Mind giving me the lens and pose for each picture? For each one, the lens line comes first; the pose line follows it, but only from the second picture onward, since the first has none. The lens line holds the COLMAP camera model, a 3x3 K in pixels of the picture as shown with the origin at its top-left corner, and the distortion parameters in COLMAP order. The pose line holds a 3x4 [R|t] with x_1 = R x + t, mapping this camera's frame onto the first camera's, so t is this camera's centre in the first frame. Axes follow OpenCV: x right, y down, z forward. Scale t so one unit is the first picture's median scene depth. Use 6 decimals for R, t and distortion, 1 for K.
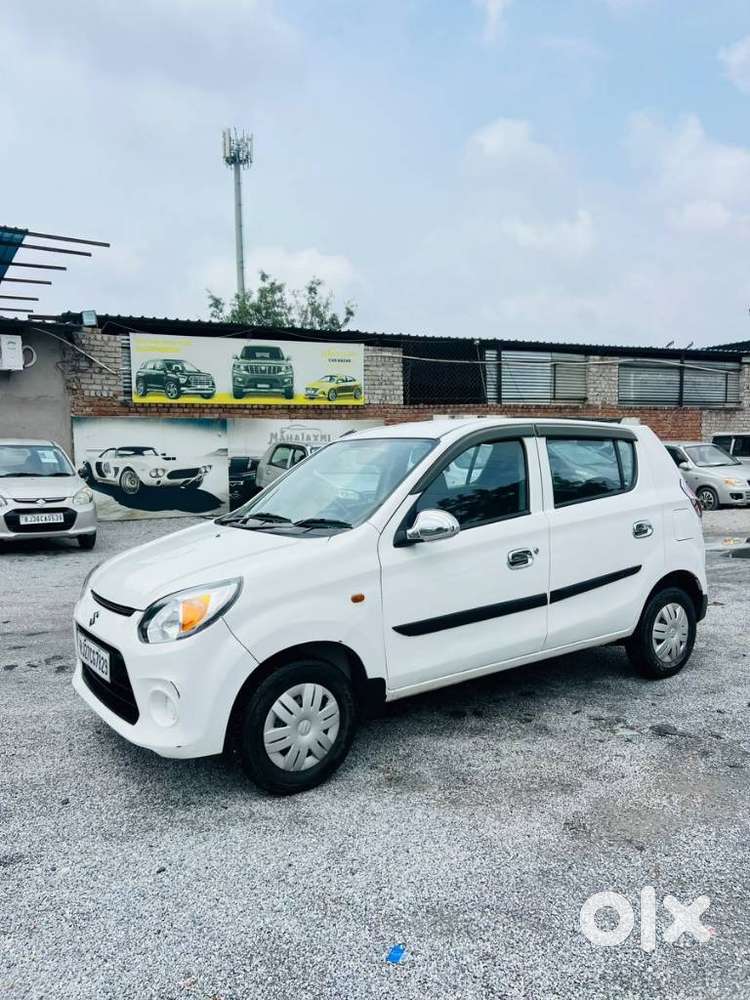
lens RADIAL K [[750.1, 0, 384.2], [0, 750.1, 511.1], [0, 0, 1]] dist [0.073457, -0.159746]
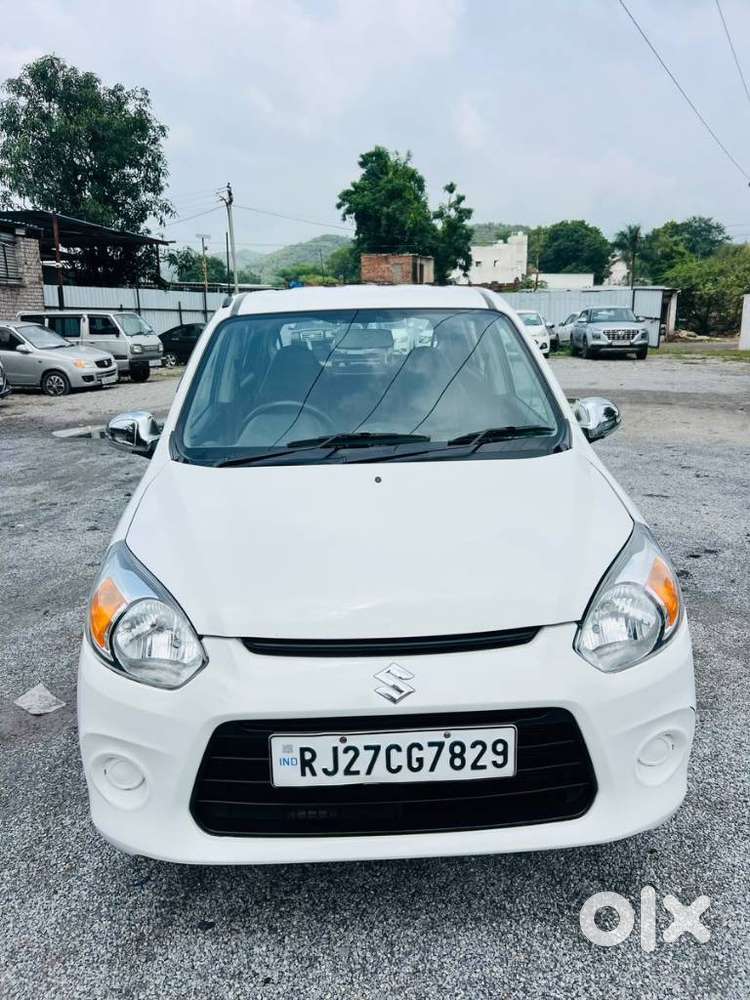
lens RADIAL K [[747.1, 0, 375.0], [0, 747.1, 500.0], [0, 0, 1]] dist [0.033967, -0.030387]
pose [[0.546104, -0.195508, 0.814584, -0.170961], [0.080129, 0.980118, 0.181518, -0.013777], [-0.833876, -0.033856, 0.550912, 0.169769]]
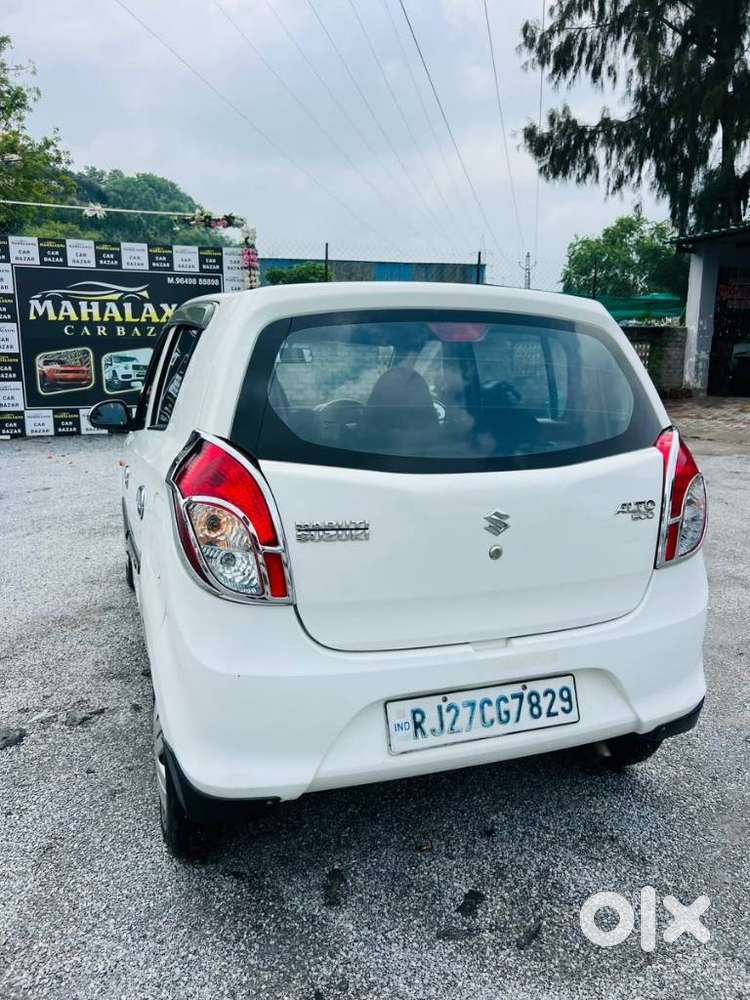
lens RADIAL K [[754.7, 0, 380.5], [0, 754.7, 506.8], [0, 0, 1]] dist [0.040029, -0.046077]
pose [[-0.266384, 0.201348, -0.942602, 0.232313], [-0.082440, 0.969595, 0.230412, -0.031190], [0.960335, 0.139087, -0.241685, 0.376820]]
